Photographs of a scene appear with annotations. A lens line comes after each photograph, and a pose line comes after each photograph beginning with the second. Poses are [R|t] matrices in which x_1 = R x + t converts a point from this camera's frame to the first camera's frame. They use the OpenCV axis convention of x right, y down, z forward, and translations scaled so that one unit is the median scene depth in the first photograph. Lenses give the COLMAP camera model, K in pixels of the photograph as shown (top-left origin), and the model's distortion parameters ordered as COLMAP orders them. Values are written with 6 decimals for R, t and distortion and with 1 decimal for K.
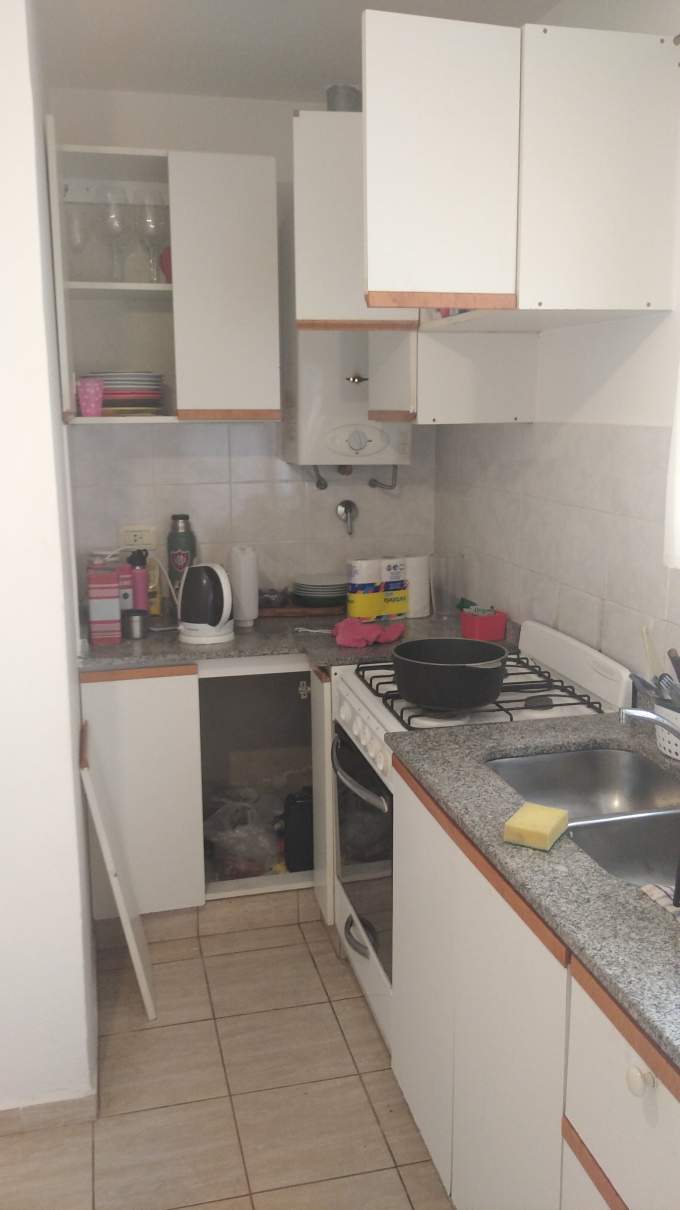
lens RADIAL K [[1010.8, 0, 340.0], [0, 1010.8, 605.0], [0, 0, 1]] dist [0.102648, -0.175490]
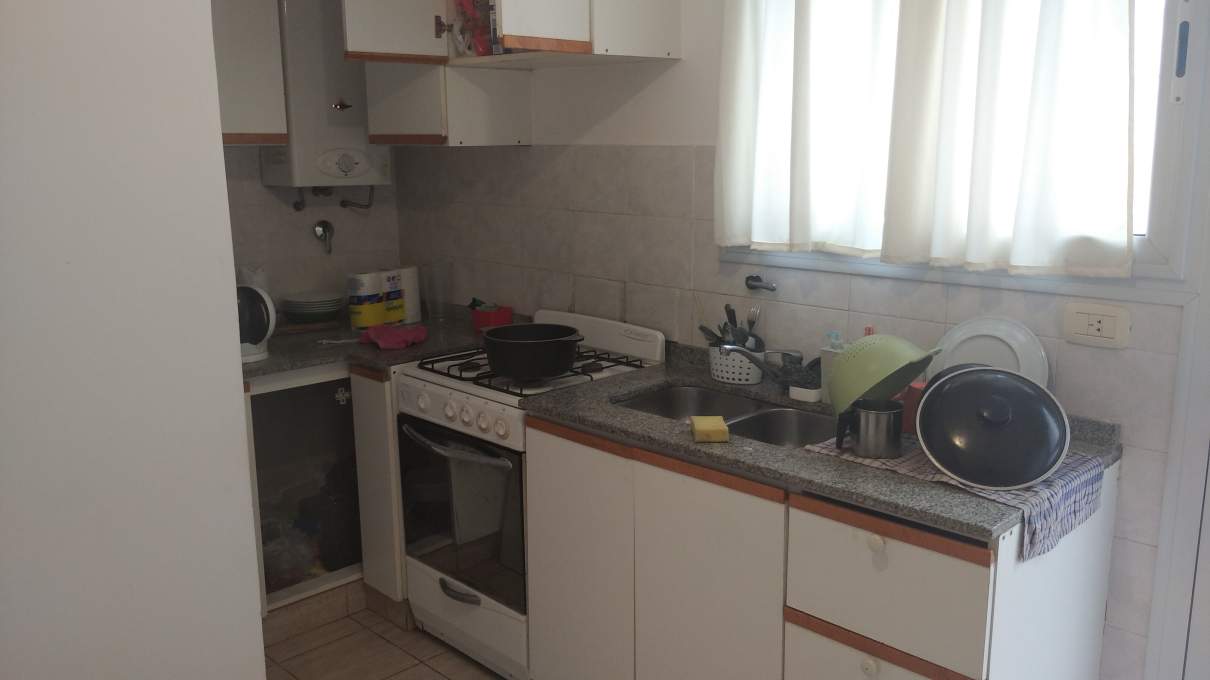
lens RADIAL K [[1010.8, 0, 605.0], [0, 1010.8, 340.0], [0, 0, 1]] dist [0.102648, -0.175490]
pose [[0.860832, -0.103384, 0.498277, -0.327603], [0.101842, 0.994337, 0.030363, 0.020777], [-0.498595, 0.024608, 0.866486, -0.073172]]
